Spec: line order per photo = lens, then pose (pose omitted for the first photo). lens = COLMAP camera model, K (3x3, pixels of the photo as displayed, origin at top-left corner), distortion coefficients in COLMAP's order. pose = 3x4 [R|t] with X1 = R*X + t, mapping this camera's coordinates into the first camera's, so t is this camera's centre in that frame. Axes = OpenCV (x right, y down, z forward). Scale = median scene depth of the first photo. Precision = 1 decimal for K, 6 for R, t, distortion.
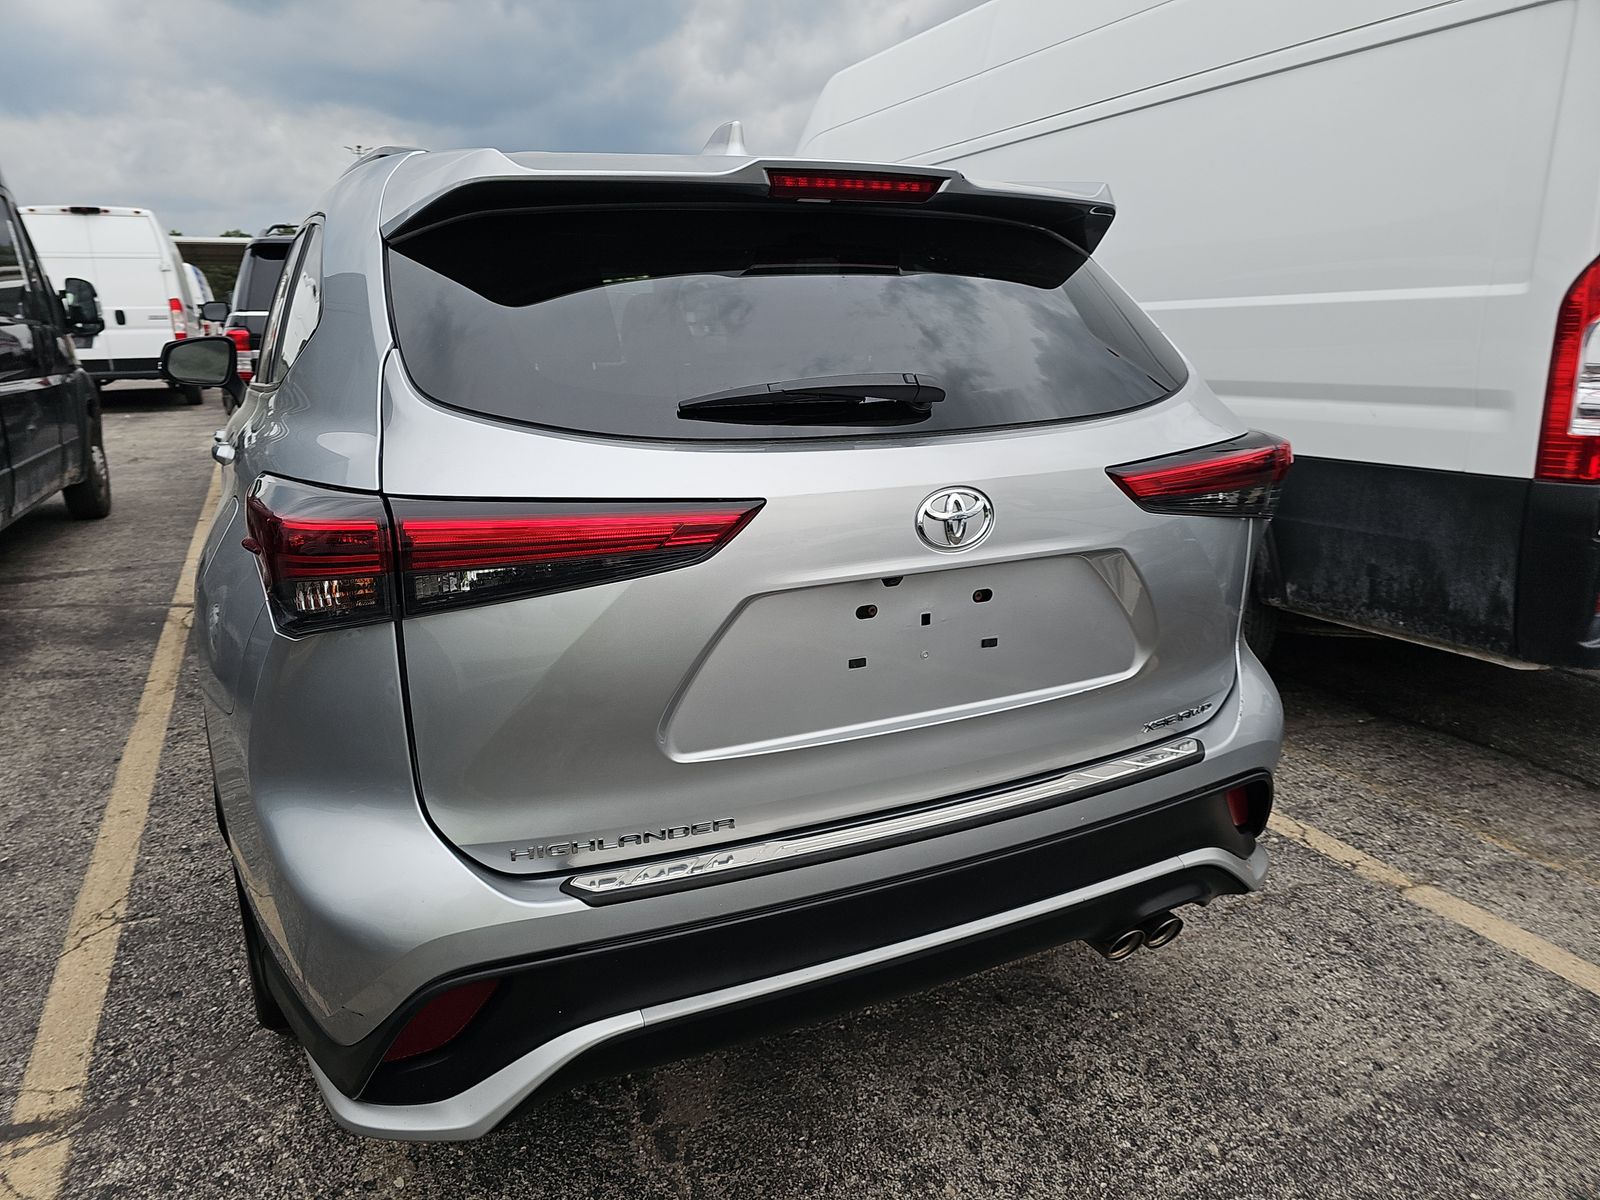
lens RADIAL K [[1063.8, 0, 772.6], [0, 1063.8, 602.5], [0, 0, 1]] dist [0.027316, -0.027722]
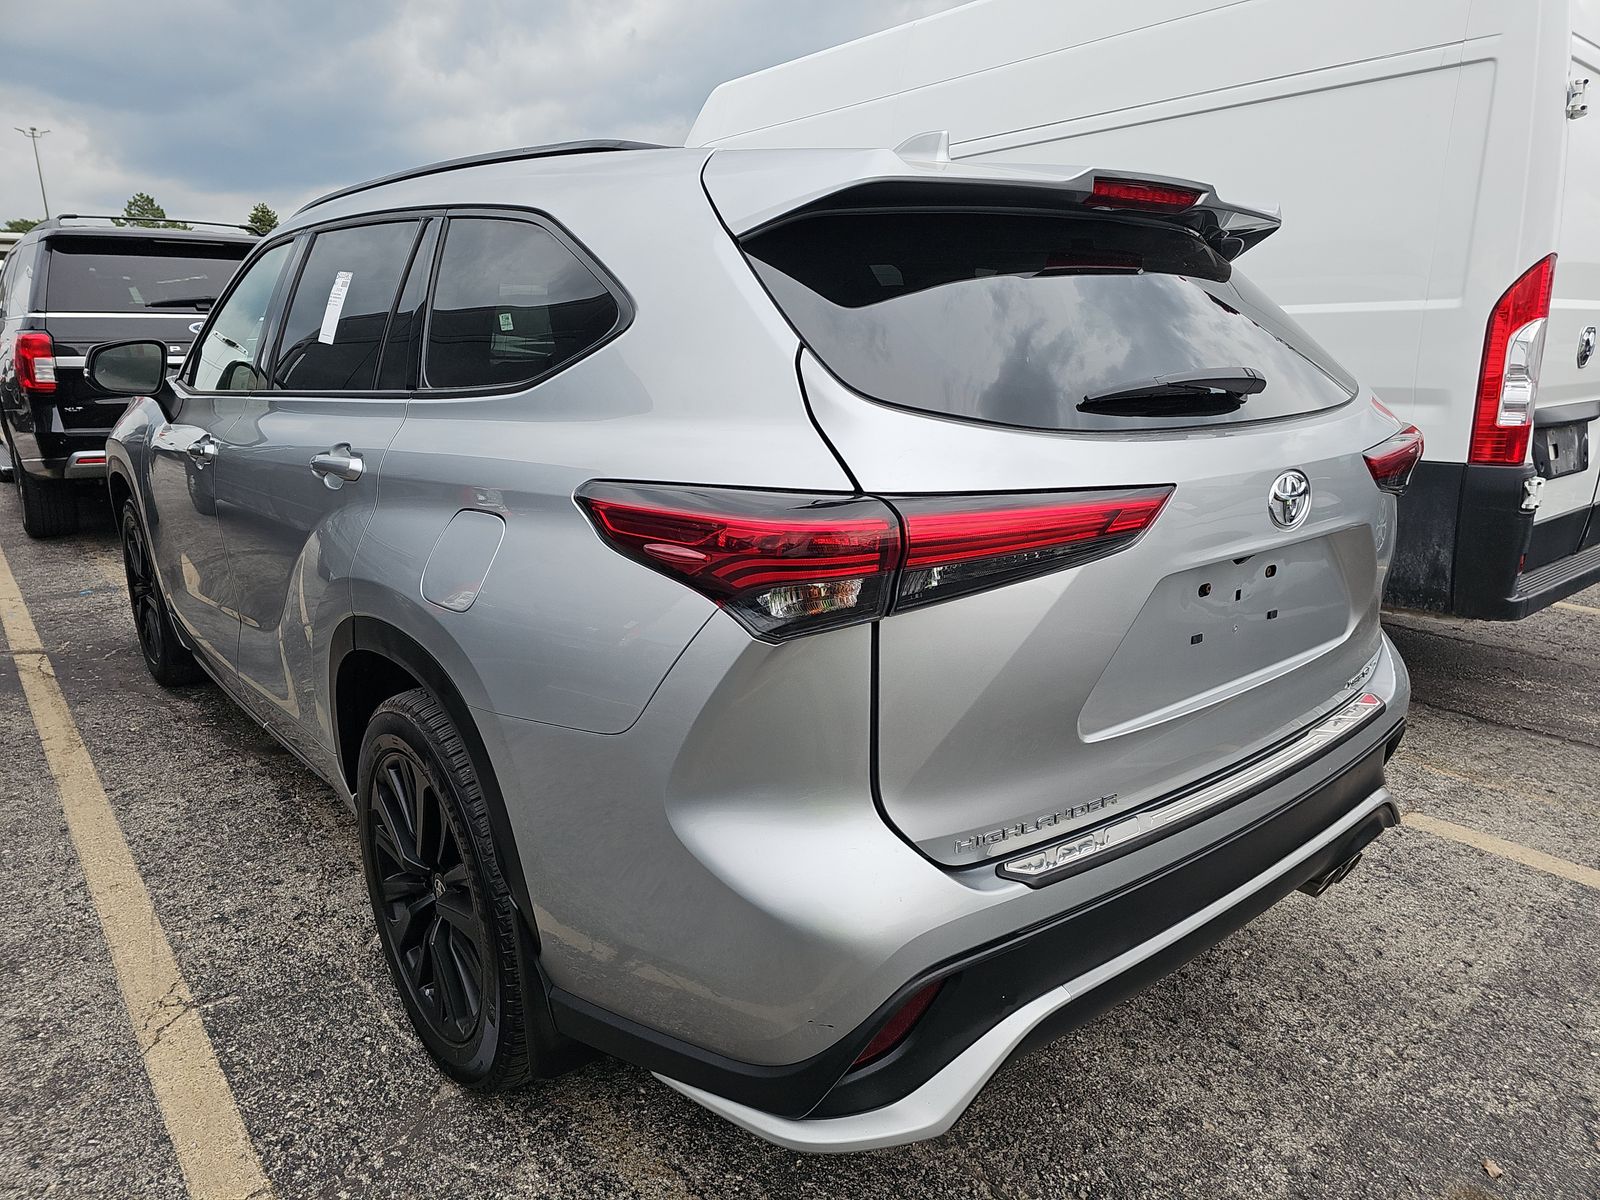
lens RADIAL K [[1063.8, 0, 793.6], [0, 1063.8, 603.5], [0, 0, 1]] dist [0.027316, -0.027722]
pose [[0.968153, -0.054575, 0.244339, -0.414665], [0.056648, 0.998393, -0.001459, -0.000030], [-0.243867, 0.015254, 0.969689, 0.039256]]
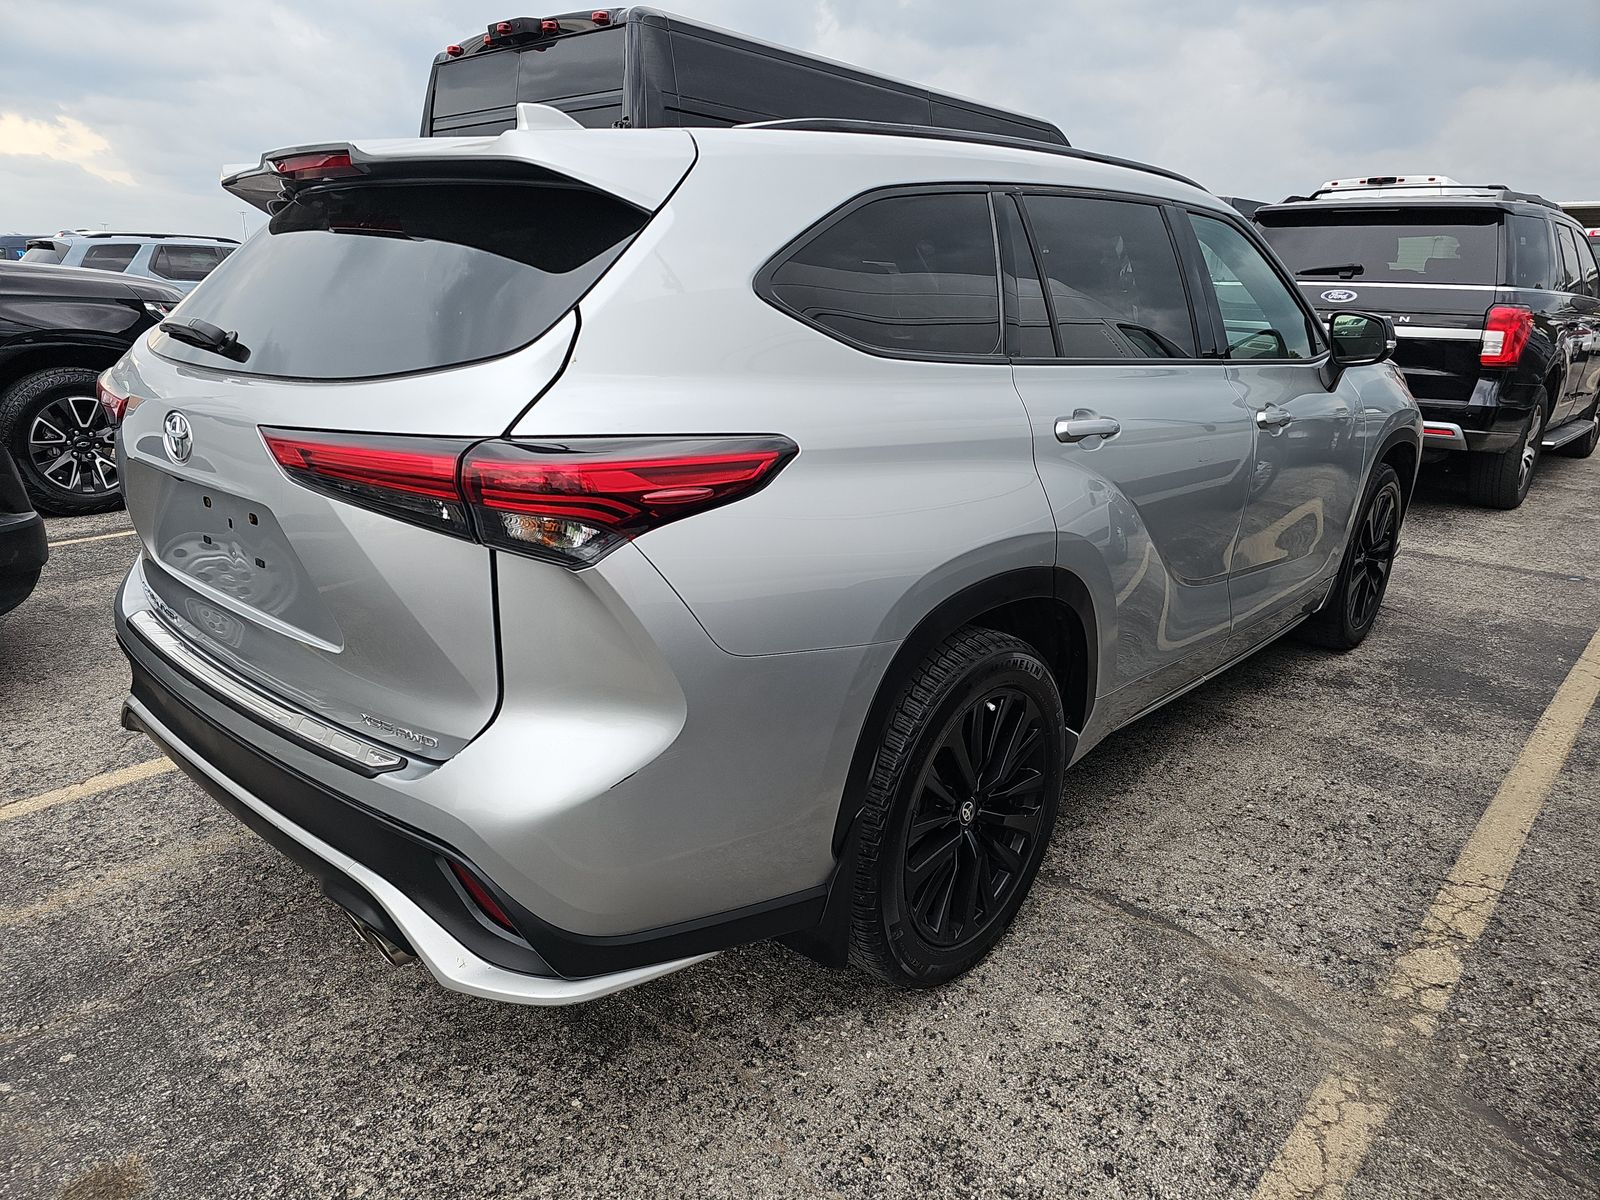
lens RADIAL K [[1063.8, 0, 801.4], [0, 1063.8, 599.6], [0, 0, 1]] dist [0.027316, -0.027722]
pose [[0.395468, 0.286221, -0.872744, 1.118045], [-0.265508, 0.945263, 0.189693, -0.228403], [0.879267, 0.156703, 0.449815, 0.767801]]
